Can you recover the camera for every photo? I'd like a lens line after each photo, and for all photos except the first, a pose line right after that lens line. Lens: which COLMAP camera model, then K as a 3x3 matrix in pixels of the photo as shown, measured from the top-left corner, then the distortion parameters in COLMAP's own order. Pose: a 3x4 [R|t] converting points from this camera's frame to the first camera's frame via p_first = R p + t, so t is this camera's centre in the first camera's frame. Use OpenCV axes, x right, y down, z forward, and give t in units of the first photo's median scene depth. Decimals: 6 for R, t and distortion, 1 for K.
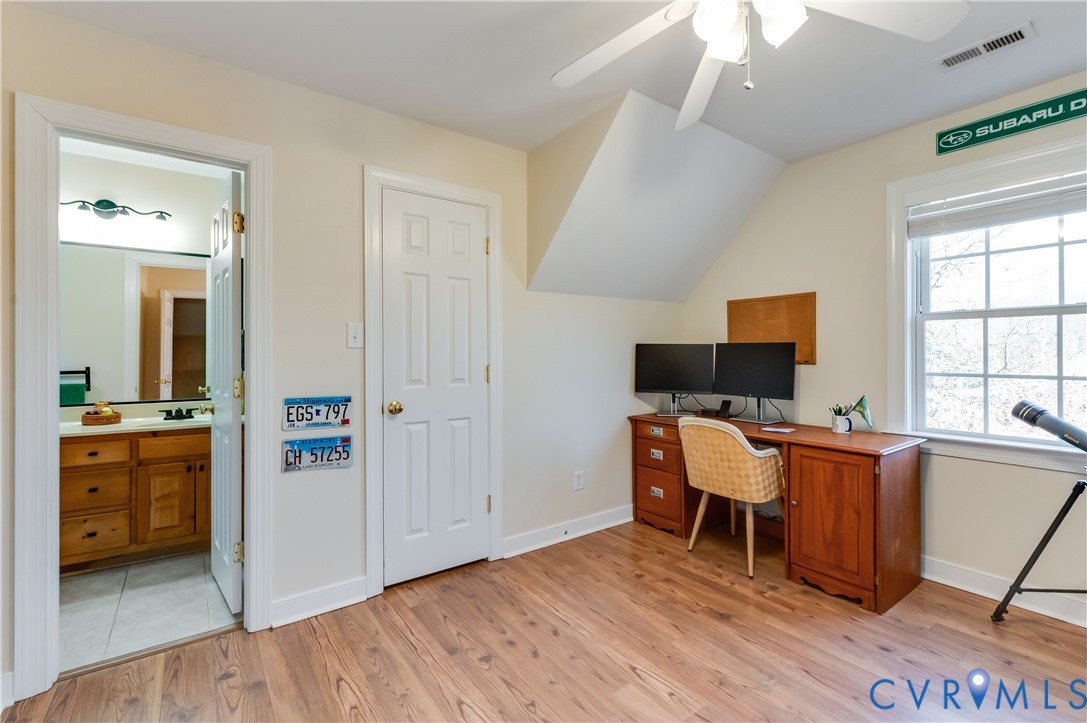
lens RADIAL K [[478.5, 0, 550.7], [0, 478.5, 353.7], [0, 0, 1]] dist [-0.001297, -0.000413]
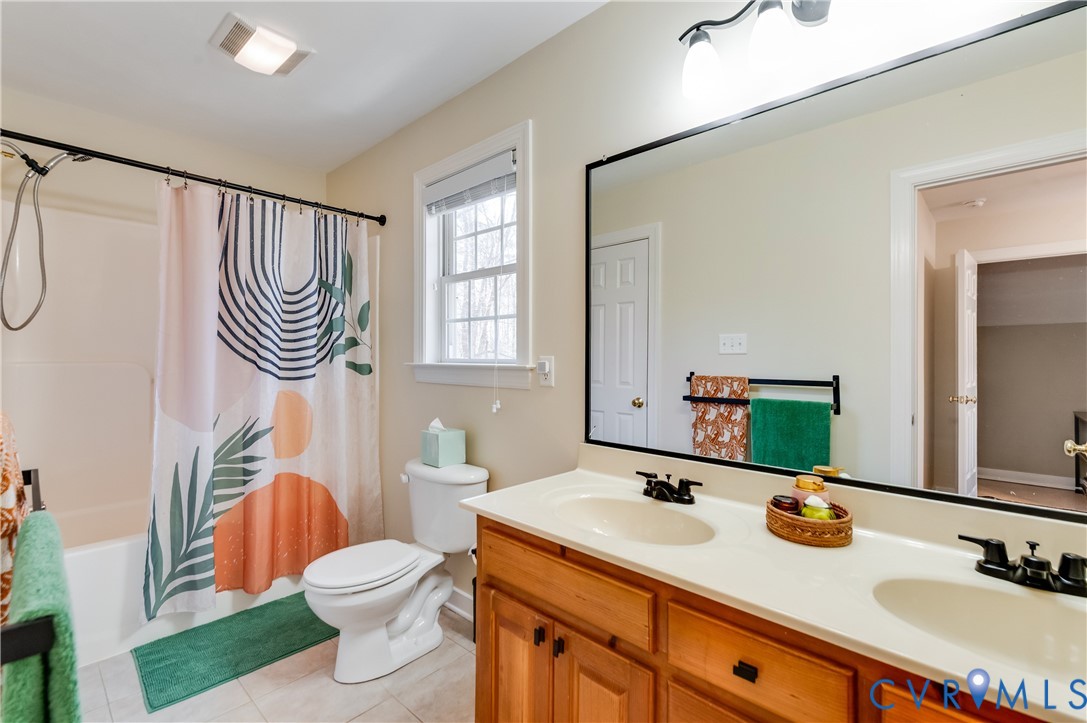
lens RADIAL K [[478.5, 0, 550.7], [0, 478.5, 353.7], [0, 0, 1]] dist [-0.001297, -0.000413]
pose [[0.182726, -0.006722, -0.983141, -0.437296], [0.003249, 0.999975, -0.006233, 0.003193], [0.983158, -0.002056, 0.182744, 0.530620]]
